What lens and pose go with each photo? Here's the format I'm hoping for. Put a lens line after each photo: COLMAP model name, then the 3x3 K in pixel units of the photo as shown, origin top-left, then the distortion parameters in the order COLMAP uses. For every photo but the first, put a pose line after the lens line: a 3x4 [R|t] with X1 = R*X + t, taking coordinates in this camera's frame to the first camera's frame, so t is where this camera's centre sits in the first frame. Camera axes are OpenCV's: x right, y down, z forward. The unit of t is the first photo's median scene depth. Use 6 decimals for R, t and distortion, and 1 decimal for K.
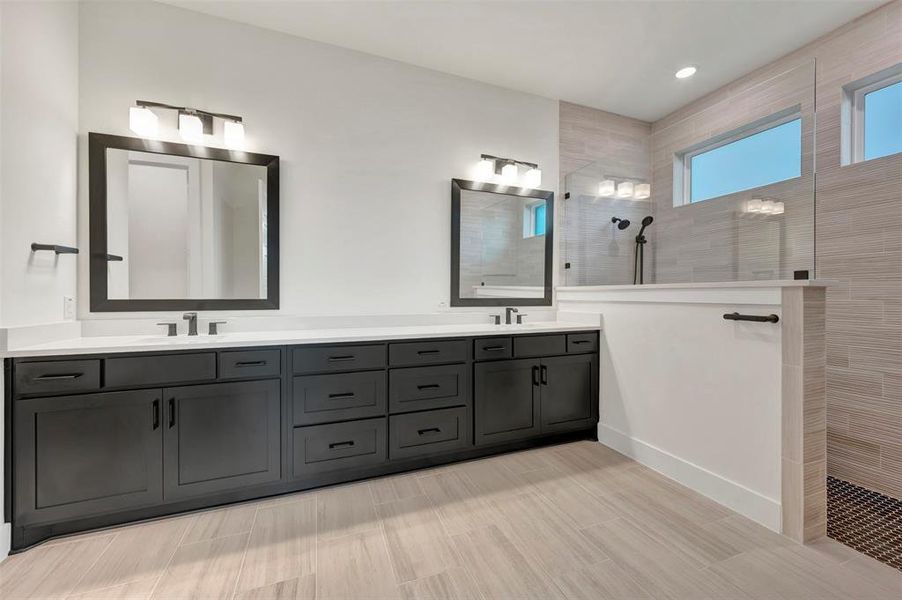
lens RADIAL K [[355.6, 0, 450.7], [0, 355.6, 298.3], [0, 0, 1]] dist [0.000186, 0.000873]
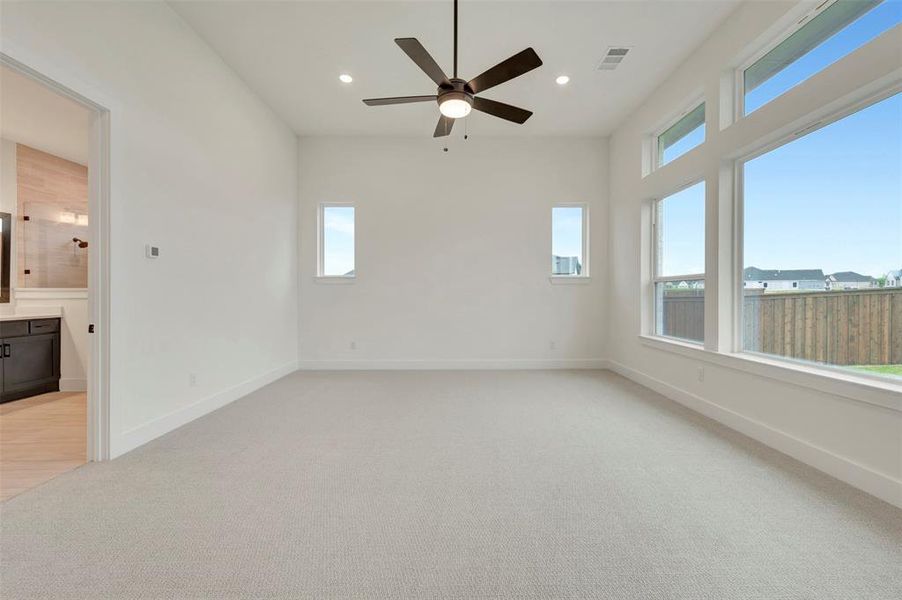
lens RADIAL K [[355.6, 0, 447.4], [0, 355.6, 298.6], [0, 0, 1]] dist [0.000186, 0.000873]
pose [[0.347272, -0.005873, 0.937746, -0.463208], [0.002252, 0.999983, 0.005429, 0.004041], [-0.937762, 0.000227, 0.347280, -1.150451]]
